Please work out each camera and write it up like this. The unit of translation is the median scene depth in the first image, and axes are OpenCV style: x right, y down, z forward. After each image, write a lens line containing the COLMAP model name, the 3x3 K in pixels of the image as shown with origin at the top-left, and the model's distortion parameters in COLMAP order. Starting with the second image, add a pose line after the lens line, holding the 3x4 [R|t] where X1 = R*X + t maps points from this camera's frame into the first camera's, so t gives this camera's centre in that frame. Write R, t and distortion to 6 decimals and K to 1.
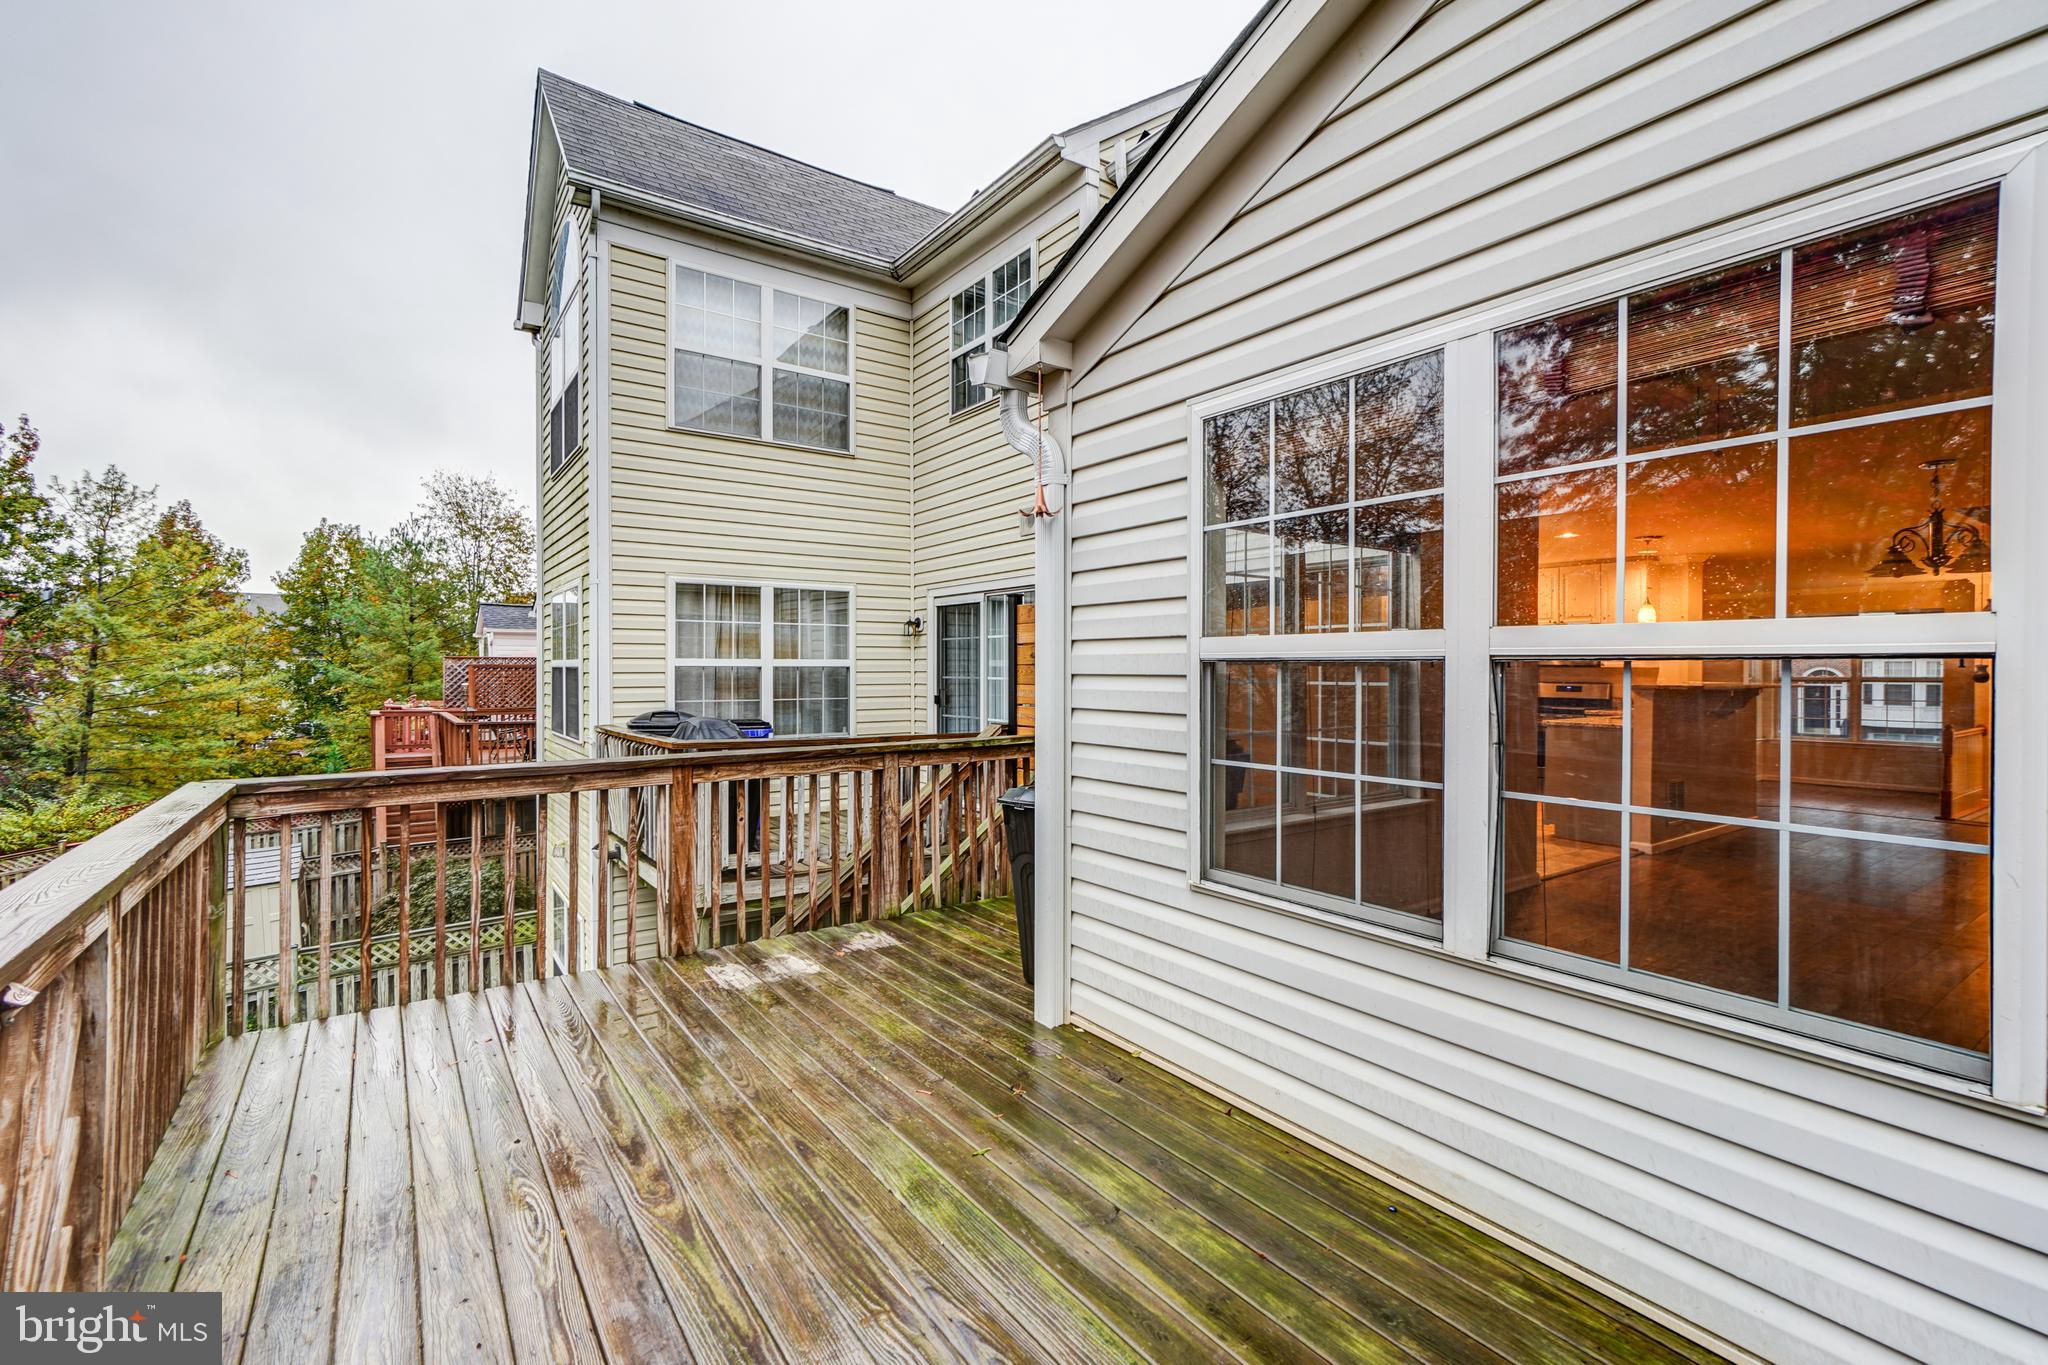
lens RADIAL K [[888.5, 0, 1029.8], [0, 888.5, 671.1], [0, 0, 1]] dist [-0.010688, 0.010038]
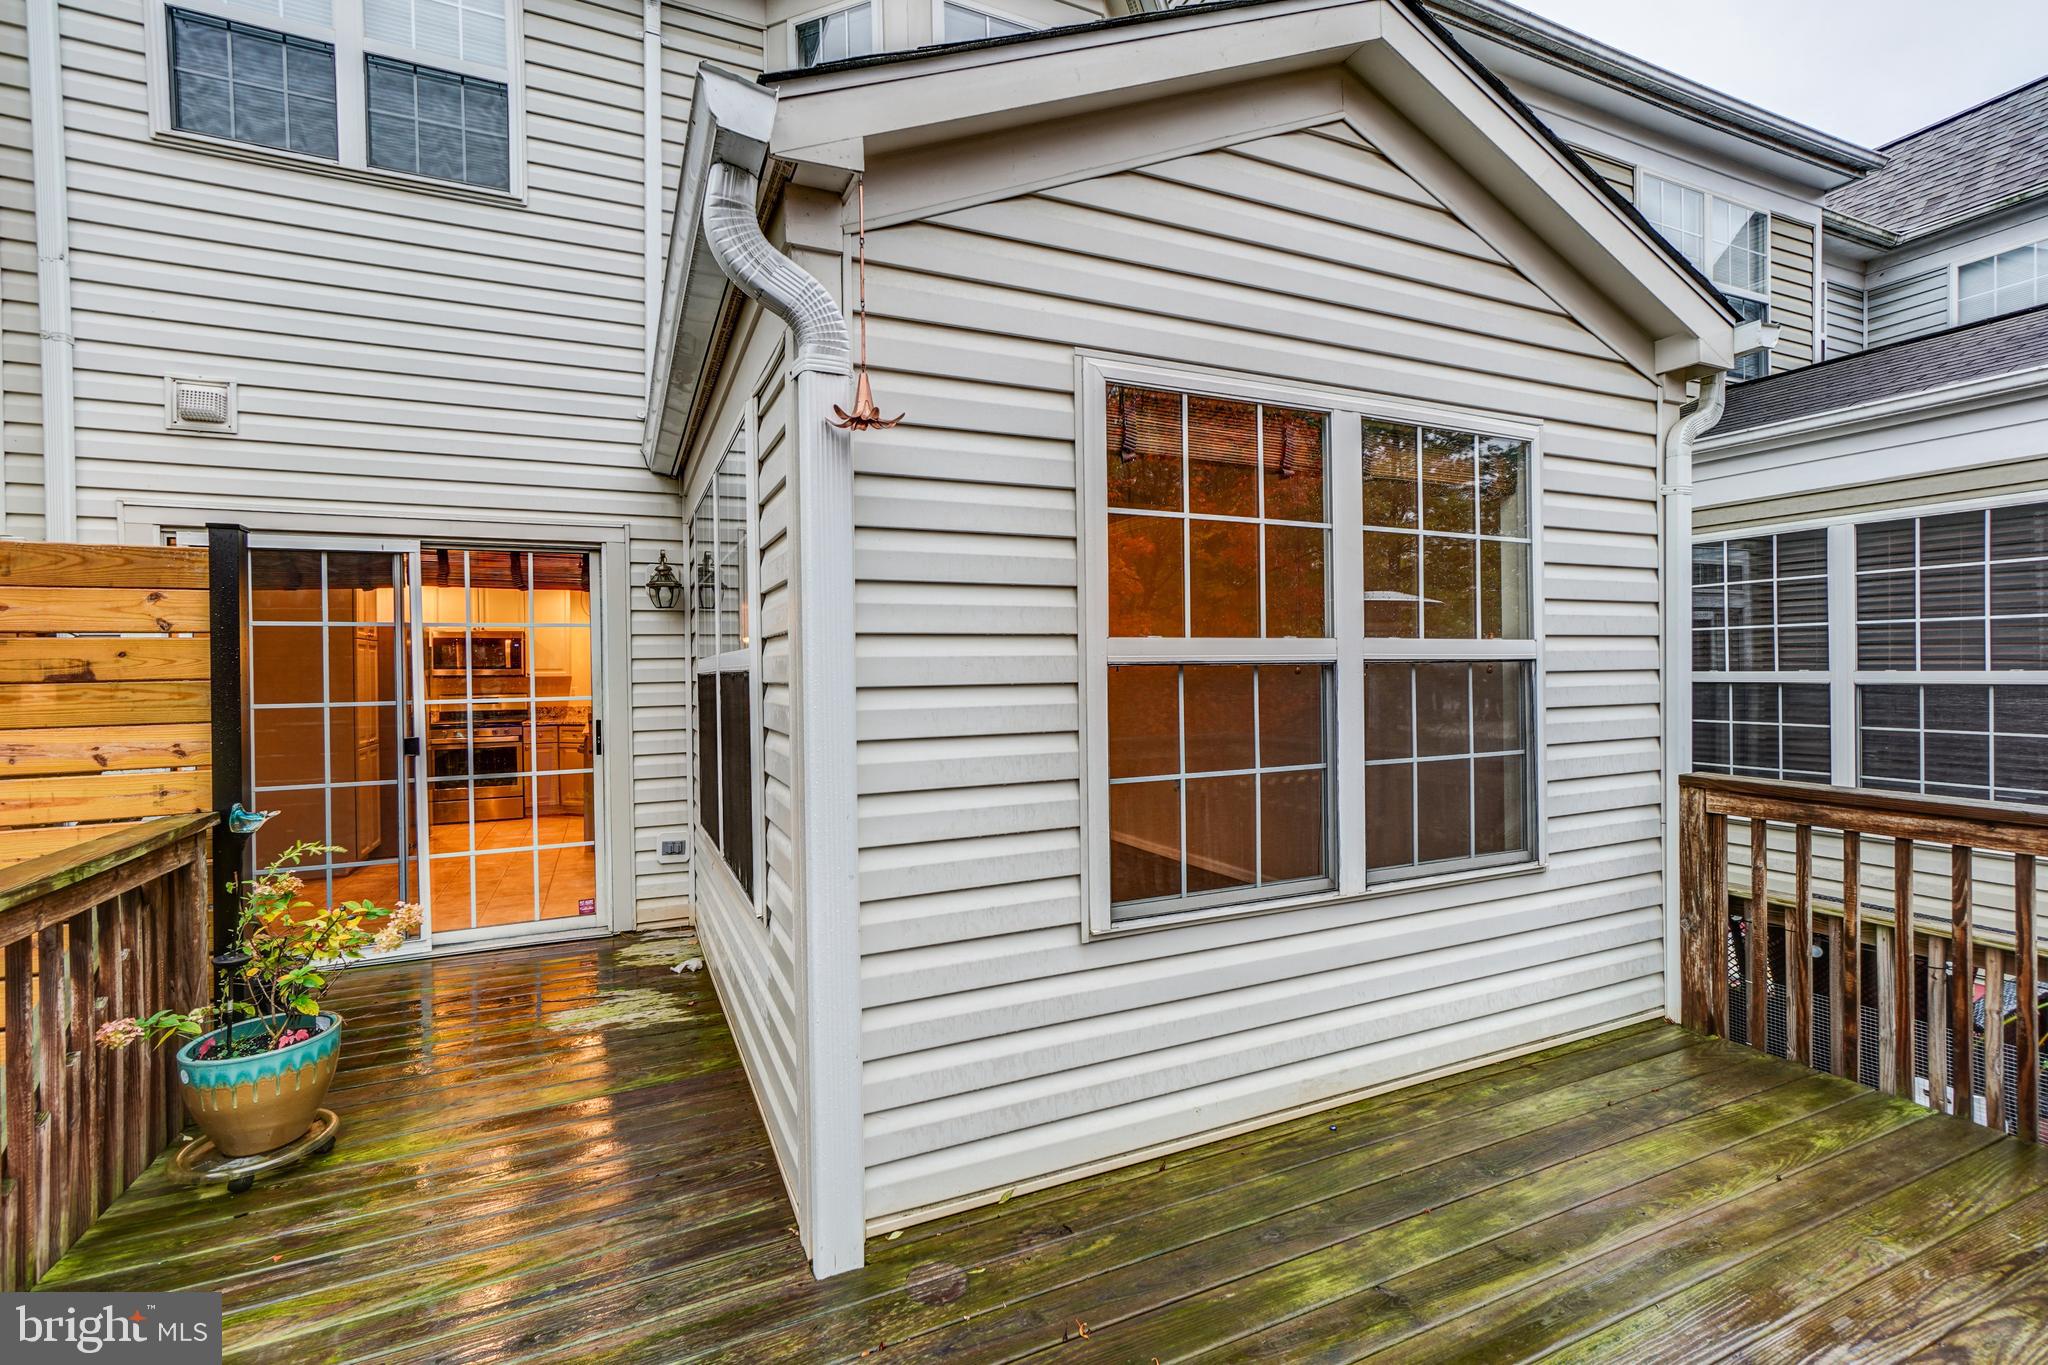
lens RADIAL K [[888.5, 0, 1019.5], [0, 888.5, 673.9], [0, 0, 1]] dist [-0.010688, 0.010038]
pose [[0.215441, -0.009366, 0.976472, -0.713928], [0.017811, 0.999825, 0.005660, -0.010578], [-0.976354, 0.016172, 0.215571, 0.987071]]
